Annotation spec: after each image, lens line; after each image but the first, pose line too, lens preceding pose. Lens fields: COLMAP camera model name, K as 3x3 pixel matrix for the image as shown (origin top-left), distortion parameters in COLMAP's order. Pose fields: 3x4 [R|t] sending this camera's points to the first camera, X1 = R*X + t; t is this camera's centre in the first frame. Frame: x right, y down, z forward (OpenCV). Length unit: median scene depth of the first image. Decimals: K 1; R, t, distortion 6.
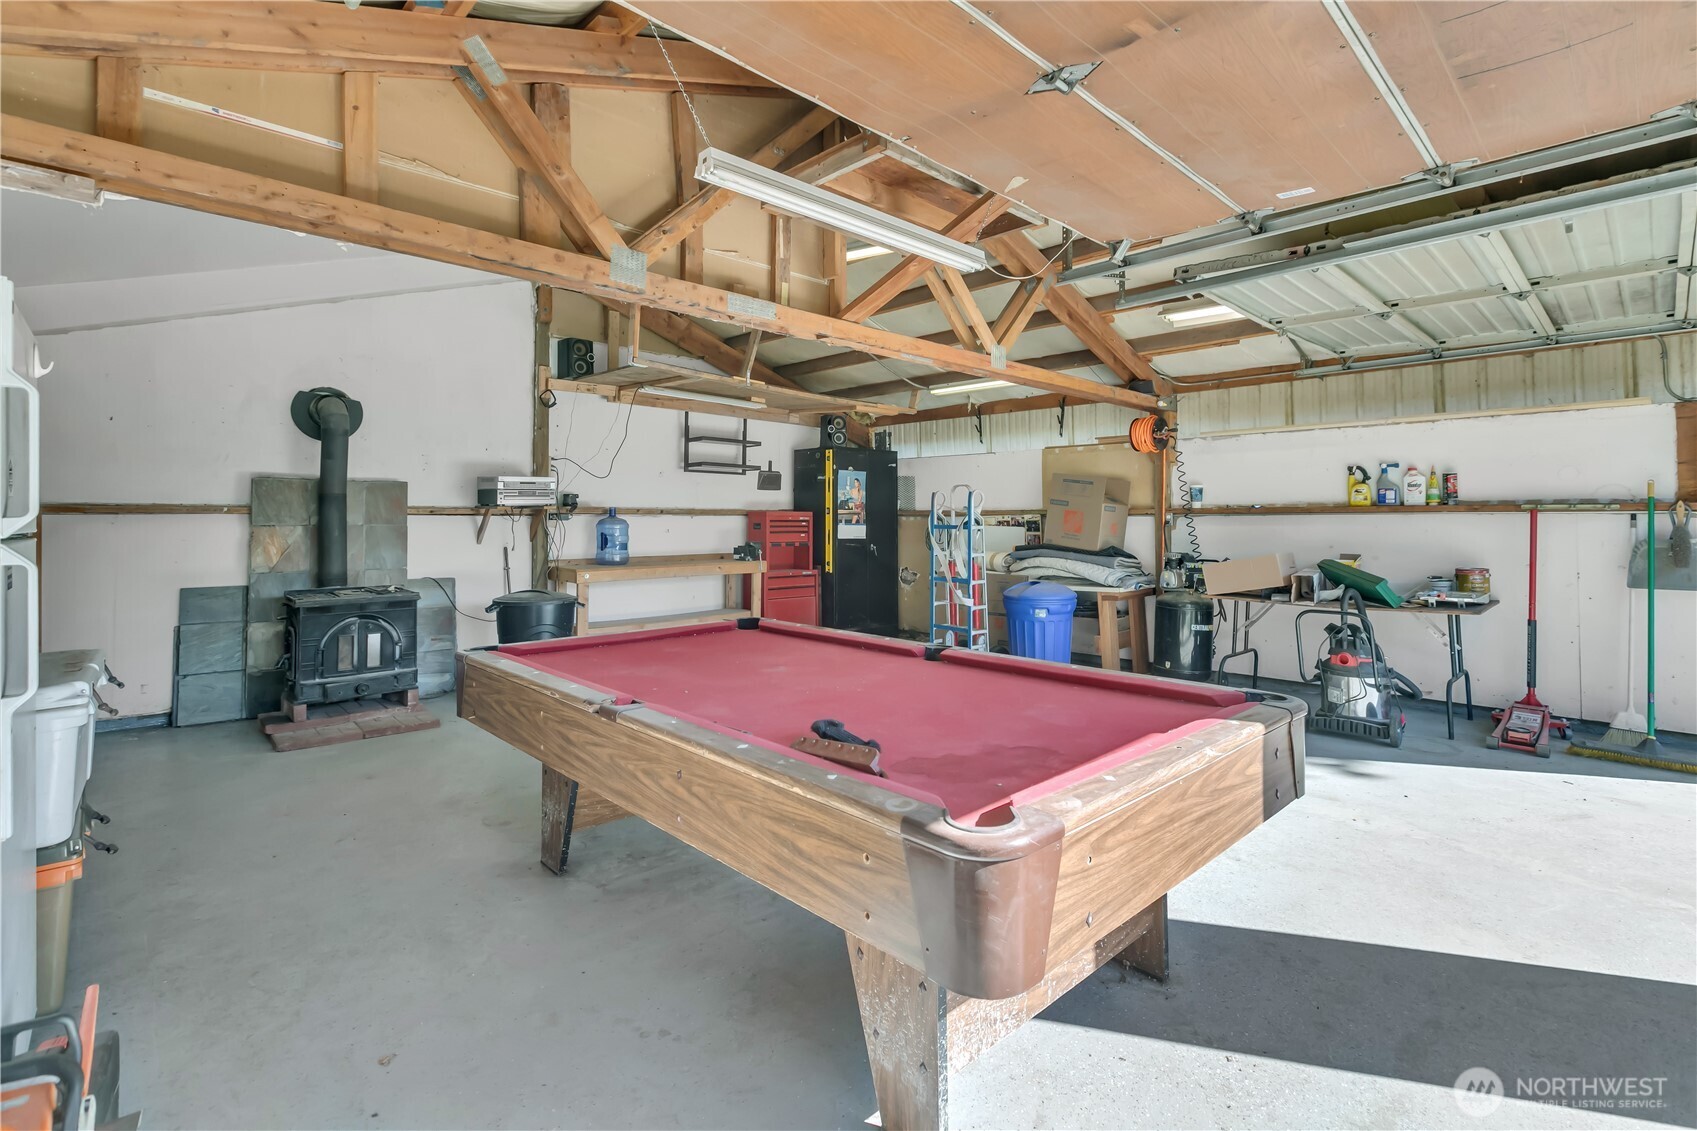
lens RADIAL K [[774.2, 0, 855.5], [0, 774.2, 526.6], [0, 0, 1]] dist [-0.000892, 0.000120]
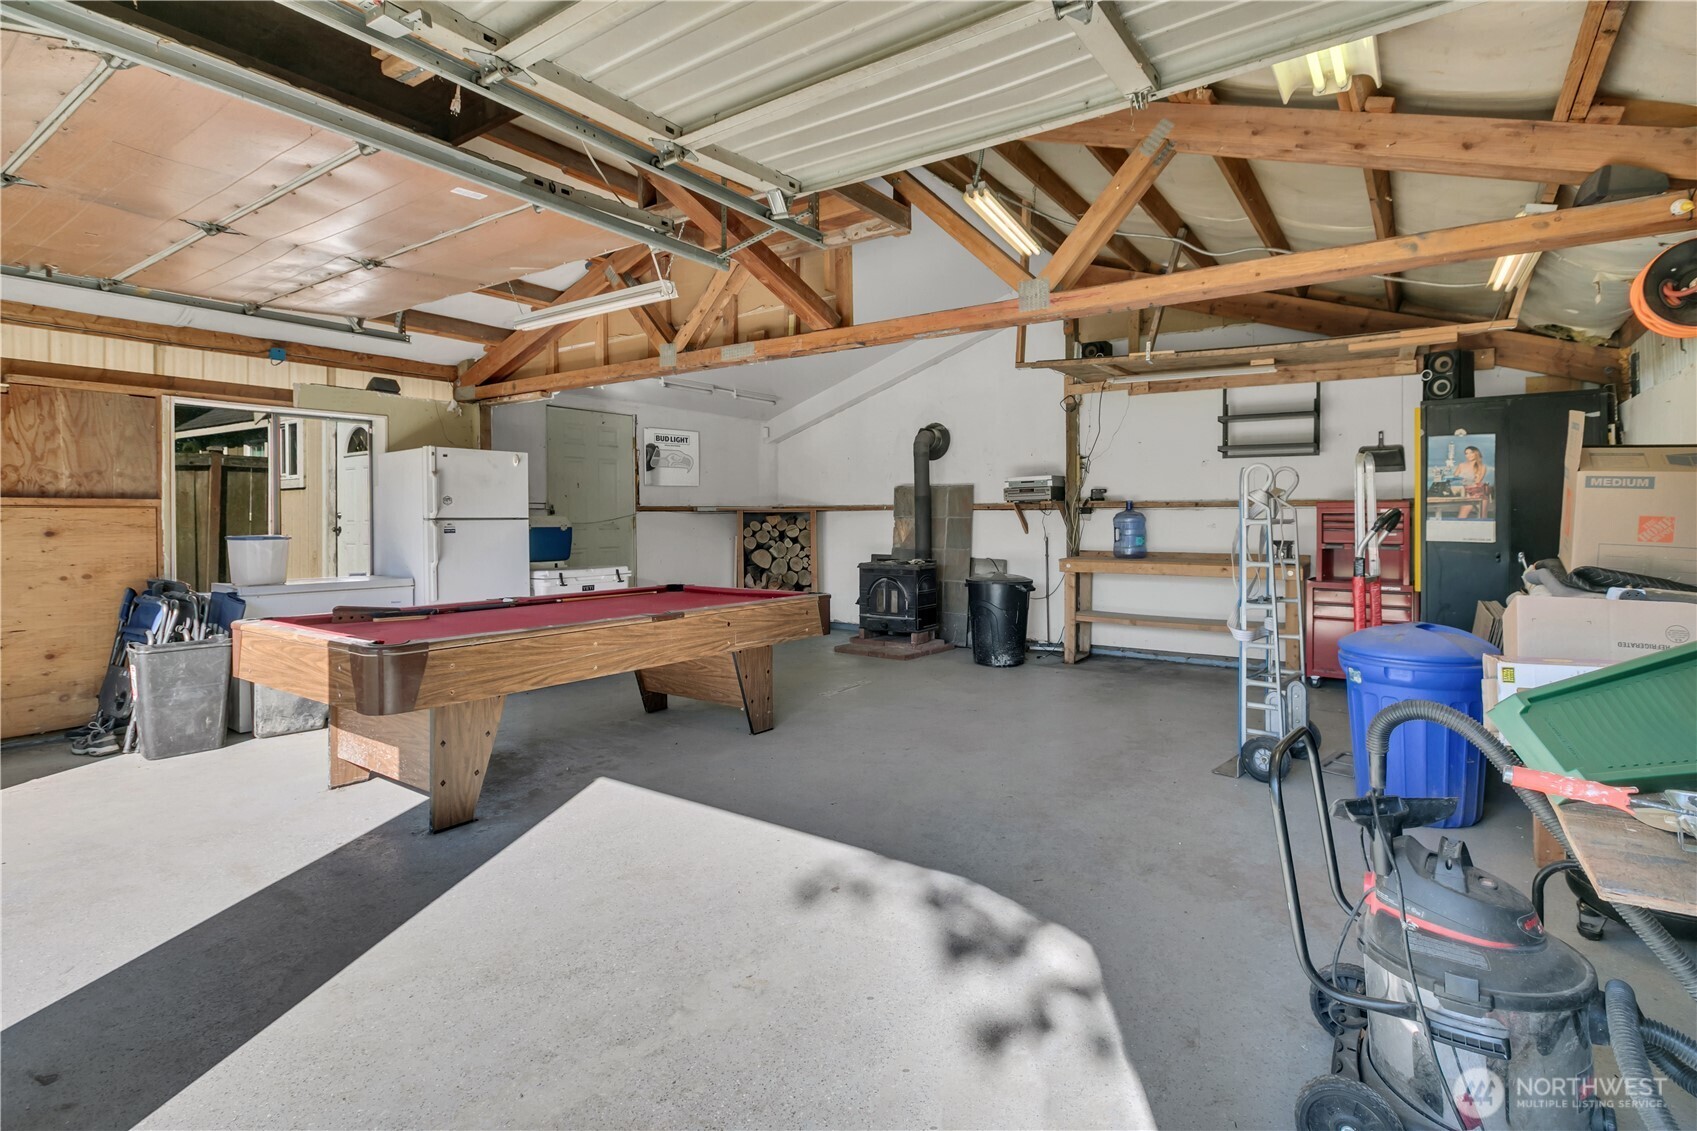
lens RADIAL K [[774.2, 0, 855.5], [0, 774.2, 526.6], [0, 0, 1]] dist [-0.000892, 0.000120]
pose [[0.212485, 0.013708, -0.977068, 0.588394], [-0.005005, 0.999904, 0.012940, -0.002923], [0.977152, 0.002141, 0.212533, 0.437886]]
